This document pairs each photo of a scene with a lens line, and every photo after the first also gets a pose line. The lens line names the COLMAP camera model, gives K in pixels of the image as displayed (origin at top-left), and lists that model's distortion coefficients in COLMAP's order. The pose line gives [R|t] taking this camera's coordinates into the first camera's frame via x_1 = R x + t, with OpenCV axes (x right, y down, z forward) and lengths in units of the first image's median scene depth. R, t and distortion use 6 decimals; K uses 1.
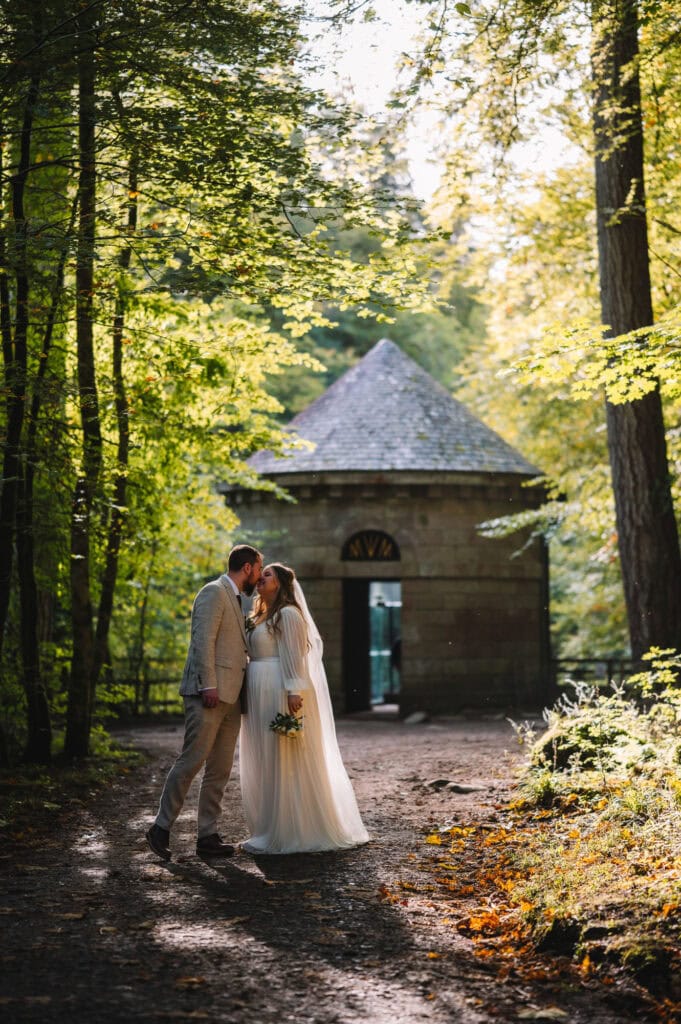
lens RADIAL K [[1899.8, 0, 340.5], [0, 1899.8, 512.0], [0, 0, 1]] dist [0.114879, 0.185698]
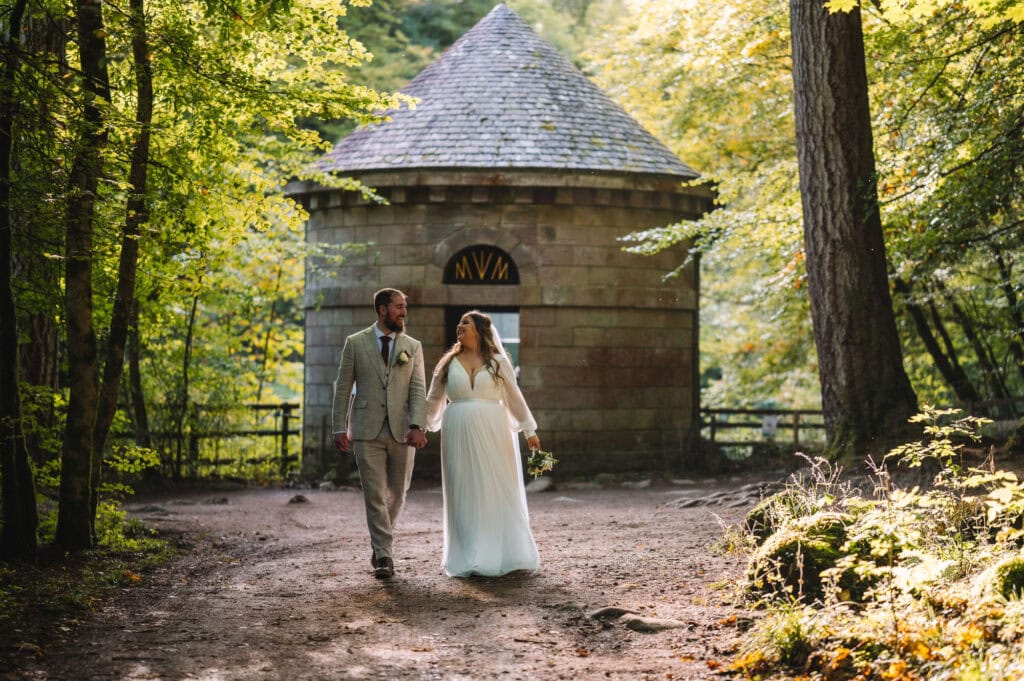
lens RADIAL K [[1899.8, 0, 512.0], [0, 1899.8, 340.5], [0, 0, 1]] dist [0.114879, 0.185698]
pose [[0.998967, 0.009662, 0.044405, -0.006465], [-0.011737, 0.998839, 0.046728, 0.012783], [-0.043902, -0.047201, 0.997920, 0.228335]]
